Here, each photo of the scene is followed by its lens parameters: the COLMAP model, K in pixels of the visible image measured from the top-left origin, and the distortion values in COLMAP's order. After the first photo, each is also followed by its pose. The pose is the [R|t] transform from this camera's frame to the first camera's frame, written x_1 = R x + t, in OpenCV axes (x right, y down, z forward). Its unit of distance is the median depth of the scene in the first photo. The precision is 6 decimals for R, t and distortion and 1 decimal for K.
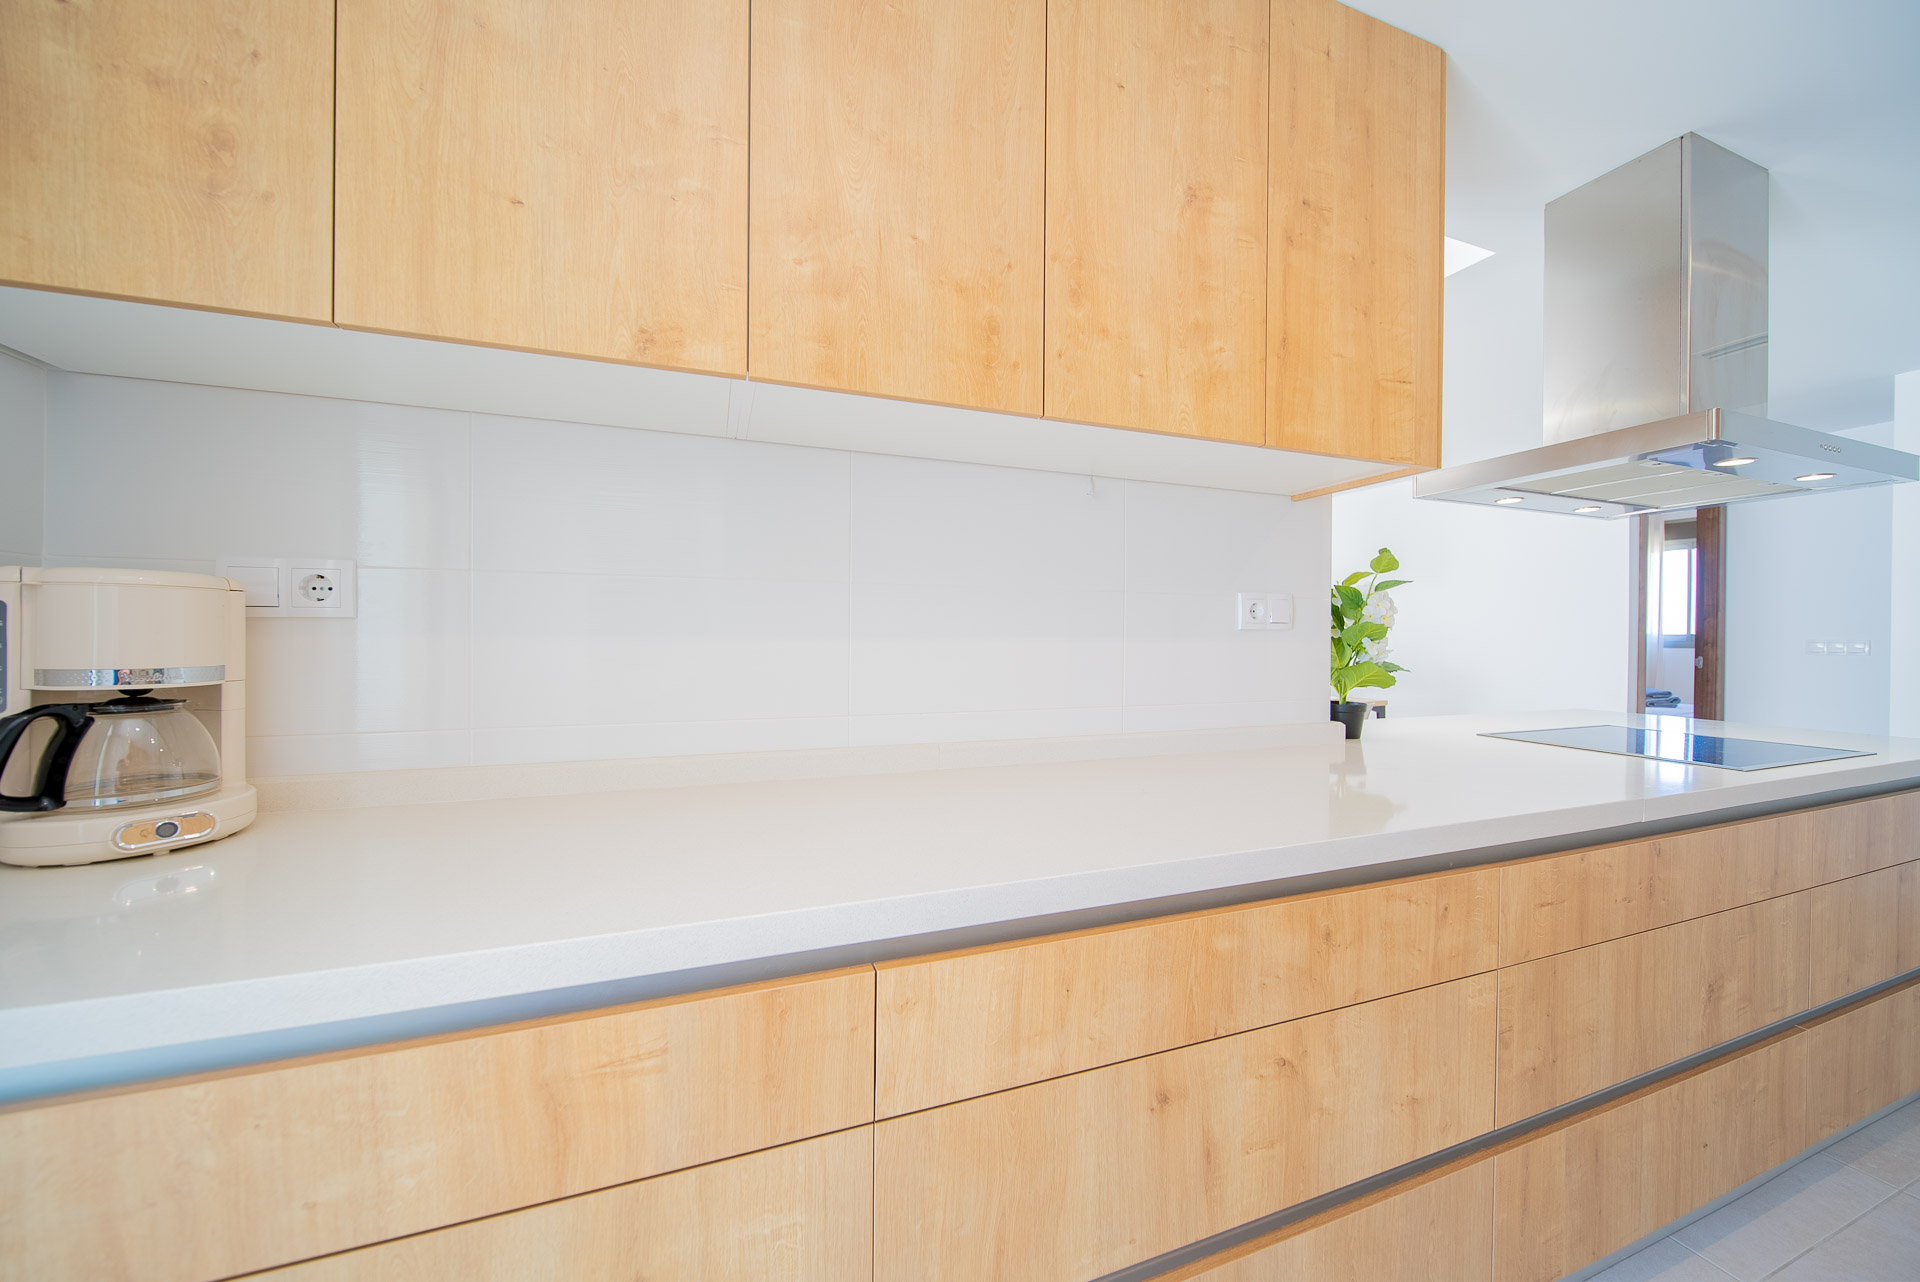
lens RADIAL K [[688.0, 0, 998.0], [0, 688.0, 638.2], [0, 0, 1]] dist [-0.000906, -0.000213]
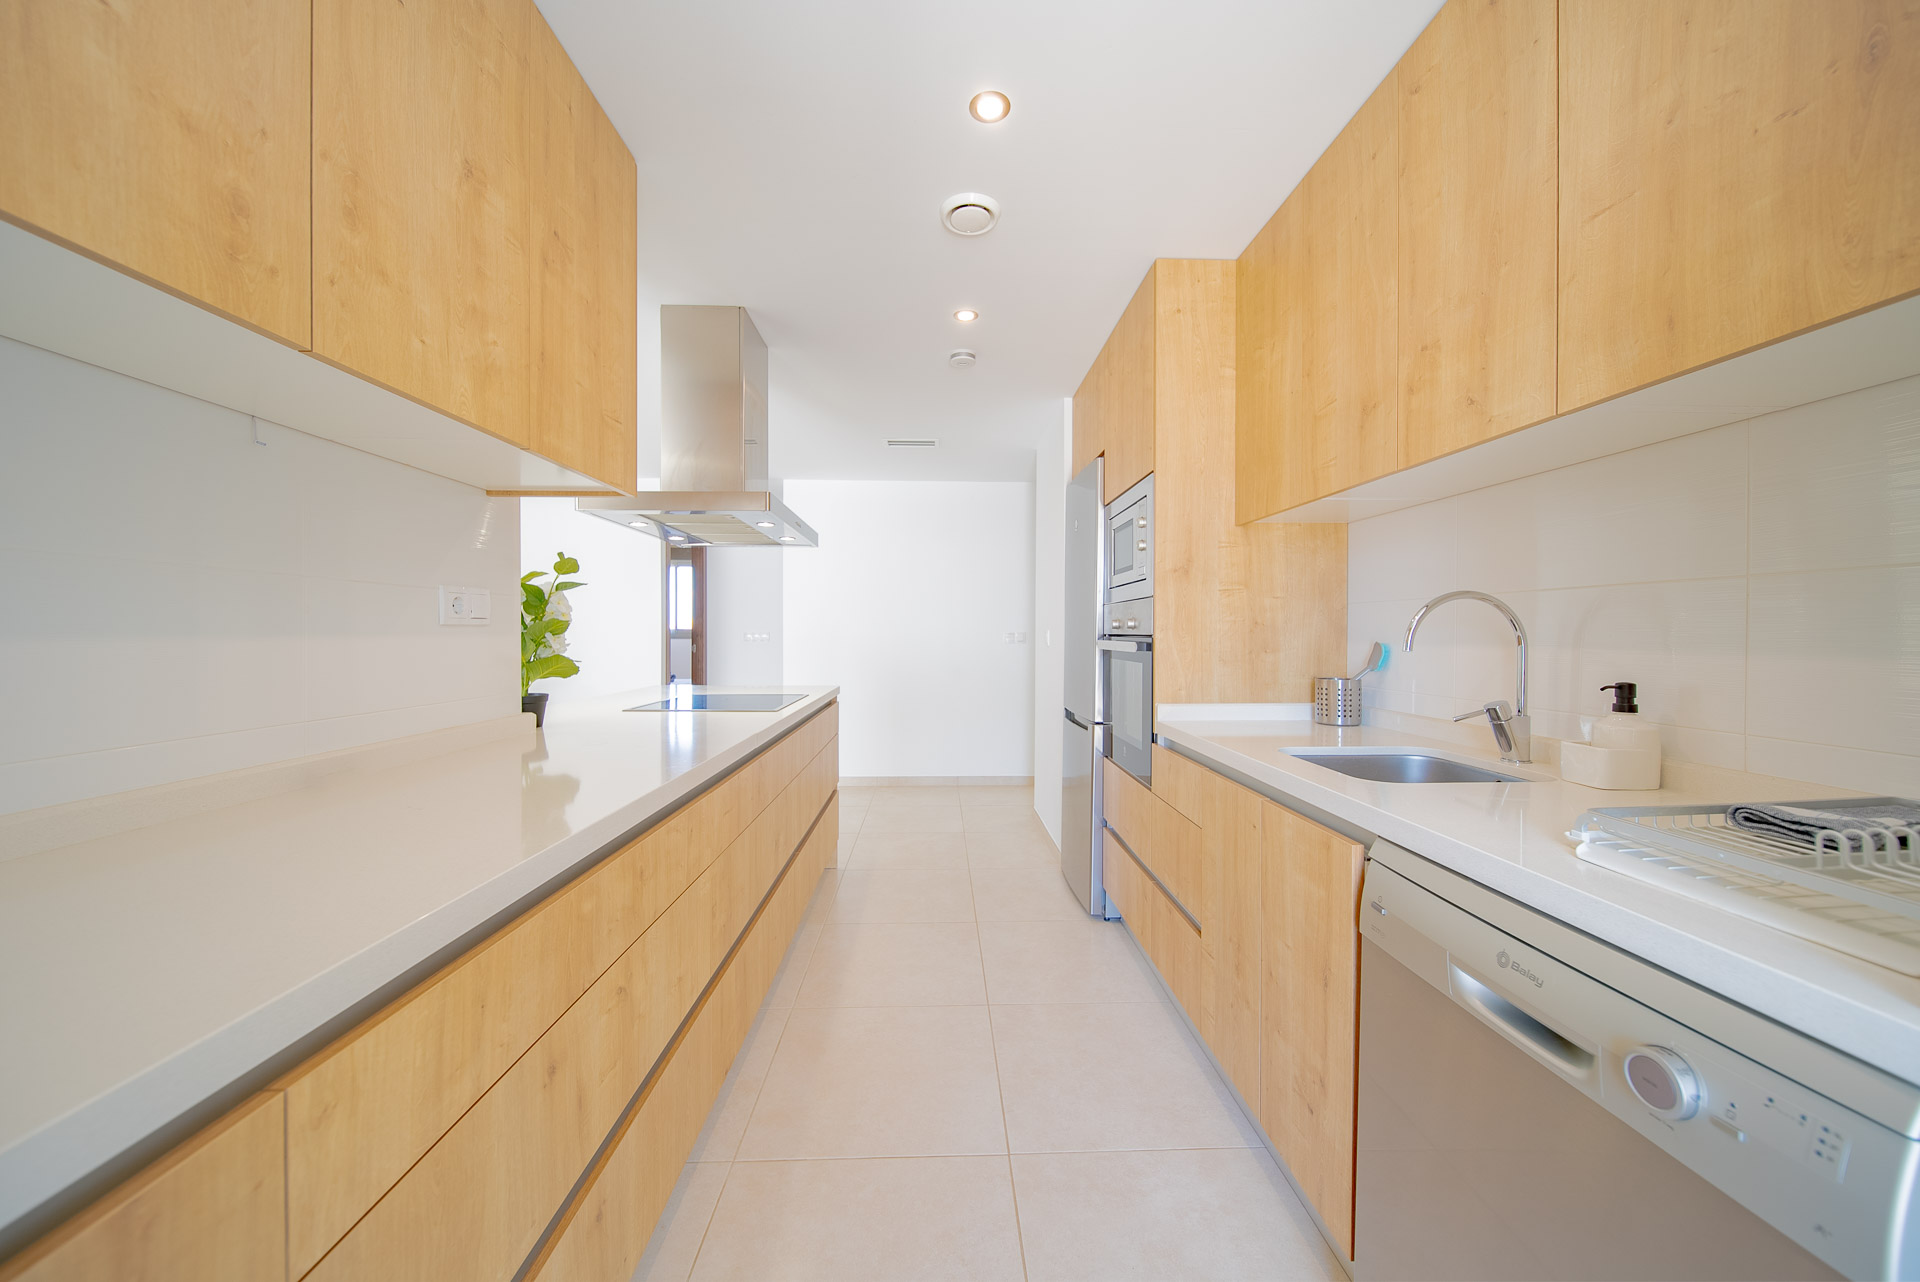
lens RADIAL K [[680.0, 0, 961.0], [0, 680.0, 638.8], [0, 0, 1]] dist [-0.001893, -0.000789]
pose [[0.318361, -0.014260, 0.947862, -0.394239], [0.005296, 0.999898, 0.013264, -0.003009], [-0.947955, 0.000797, 0.318404, 0.052473]]
